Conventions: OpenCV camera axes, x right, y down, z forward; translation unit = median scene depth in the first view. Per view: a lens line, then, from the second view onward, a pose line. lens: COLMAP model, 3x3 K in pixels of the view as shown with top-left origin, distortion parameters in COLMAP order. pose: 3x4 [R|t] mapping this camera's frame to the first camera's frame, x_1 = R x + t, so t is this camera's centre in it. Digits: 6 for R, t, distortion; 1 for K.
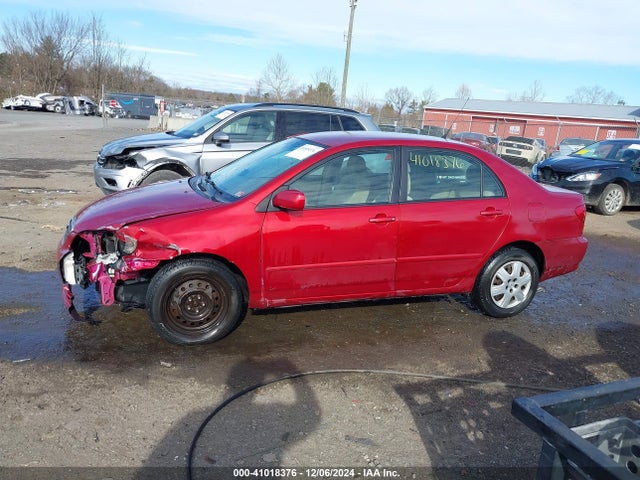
lens RADIAL K [[531.4, 0, 320.0], [0, 531.4, 240.0], [0, 0, 1]] dist [0.010780, 0.001847]
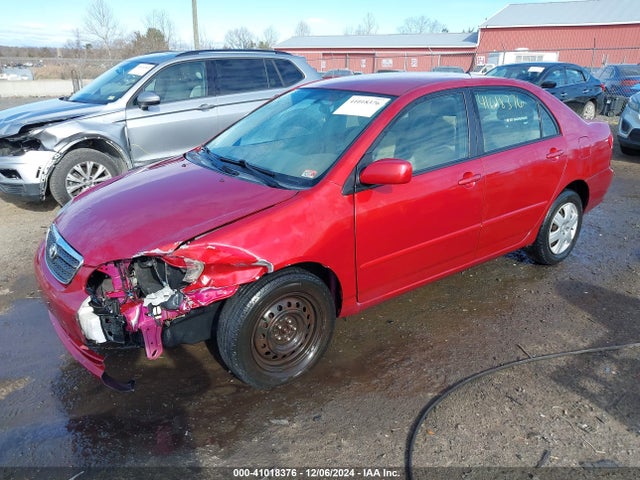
lens RADIAL K [[520.8, 0, 320.0], [0, 520.8, 240.0], [0, 0, 1]] dist [0.025754, -0.040619]
pose [[0.946574, -0.171784, 0.272924, -0.193272], [0.142306, 0.981960, 0.124510, -0.045966], [-0.289390, -0.079019, 0.953944, 0.161036]]
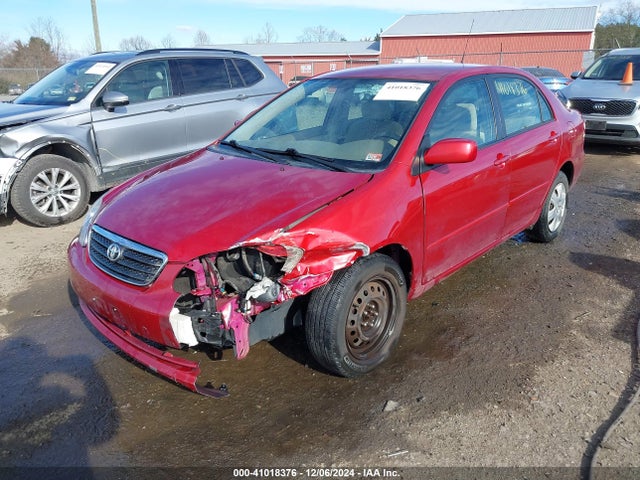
lens RADIAL K [[520.8, 0, 320.0], [0, 520.8, 240.0], [0, 0, 1]] dist [0.025754, -0.040619]
pose [[0.865898, -0.228914, 0.444768, -0.309435], [0.186714, 0.972790, 0.137174, -0.048171], [-0.464067, -0.035735, 0.885079, 0.214441]]
